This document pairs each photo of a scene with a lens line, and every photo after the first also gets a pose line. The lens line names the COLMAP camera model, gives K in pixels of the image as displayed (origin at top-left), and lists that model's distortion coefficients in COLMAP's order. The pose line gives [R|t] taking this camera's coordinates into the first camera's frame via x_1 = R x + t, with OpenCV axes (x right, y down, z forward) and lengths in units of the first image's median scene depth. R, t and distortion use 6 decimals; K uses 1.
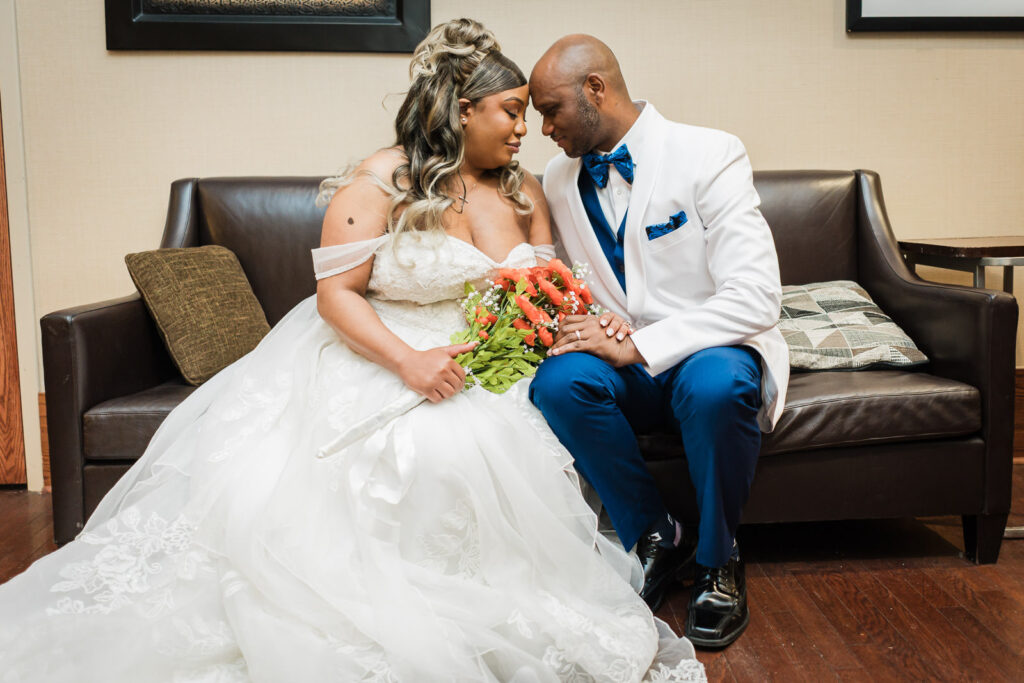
lens RADIAL K [[819.2, 0, 512.0], [0, 819.2, 341.5], [0, 0, 1]] dist [-0.159149, -0.000204]
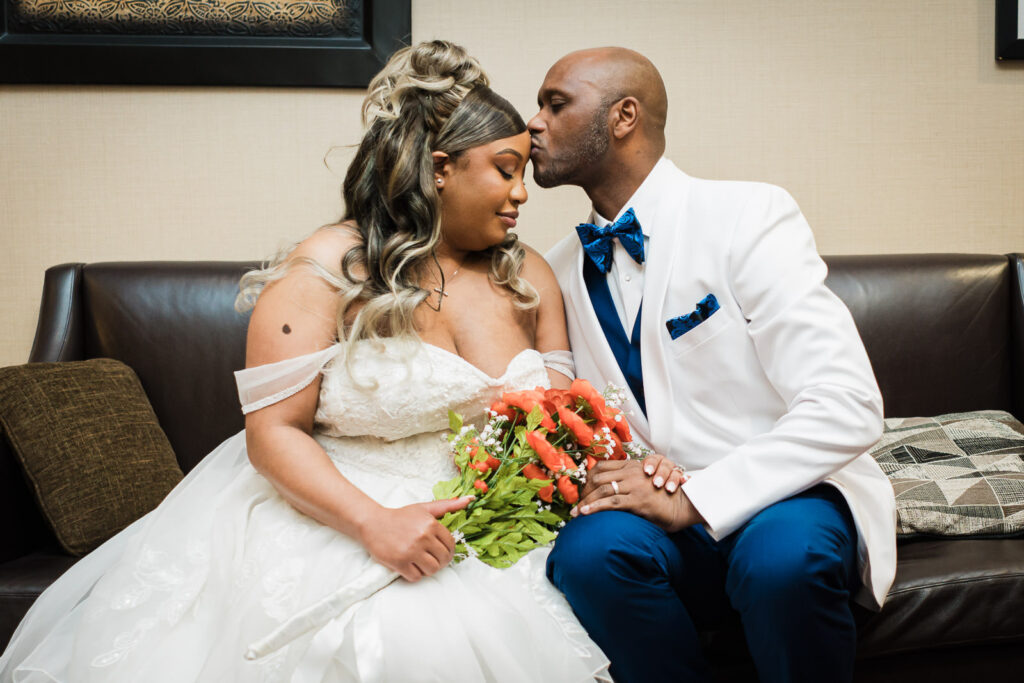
lens RADIAL K [[812.3, 0, 512.6], [0, 812.3, 360.0], [0, 0, 1]] dist [-0.067150, 0.115163]
pose [[0.997285, -0.009434, -0.073033, 0.049079], [-0.002774, 0.986244, -0.165273, 0.000088], [0.073587, 0.165027, 0.983540, 0.288016]]
